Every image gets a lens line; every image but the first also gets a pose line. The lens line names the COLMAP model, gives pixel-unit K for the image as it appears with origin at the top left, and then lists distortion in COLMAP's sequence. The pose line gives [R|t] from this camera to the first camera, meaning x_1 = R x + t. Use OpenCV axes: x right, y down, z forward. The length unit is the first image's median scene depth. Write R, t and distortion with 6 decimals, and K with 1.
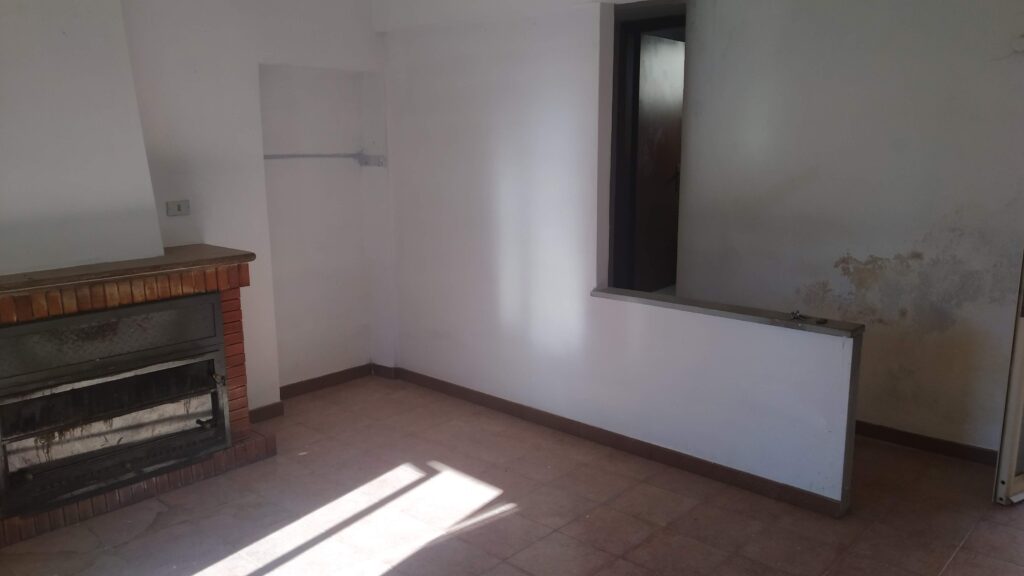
lens RADIAL K [[792.3, 0, 510.9], [0, 792.3, 288.4], [0, 0, 1]] dist [0.057603, -0.068871]
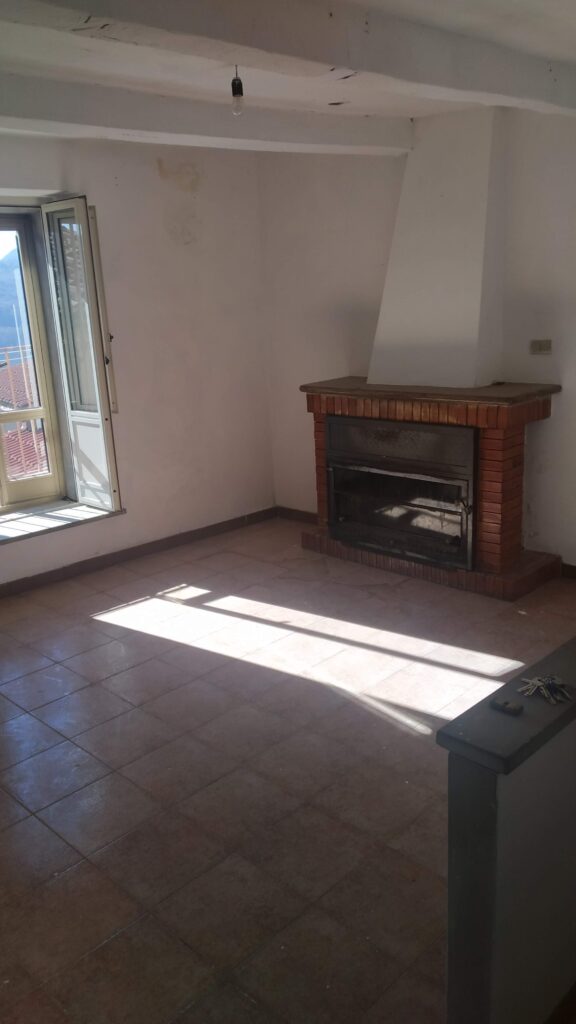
lens RADIAL K [[792.3, 0, 286.8], [0, 792.3, 512.9], [0, 0, 1]] dist [0.057603, -0.068871]
pose [[-0.042365, 0.277556, -0.959775, 0.759732], [-0.134913, 0.950250, 0.280757, -0.165049], [0.989951, 0.141380, -0.002811, 0.824457]]
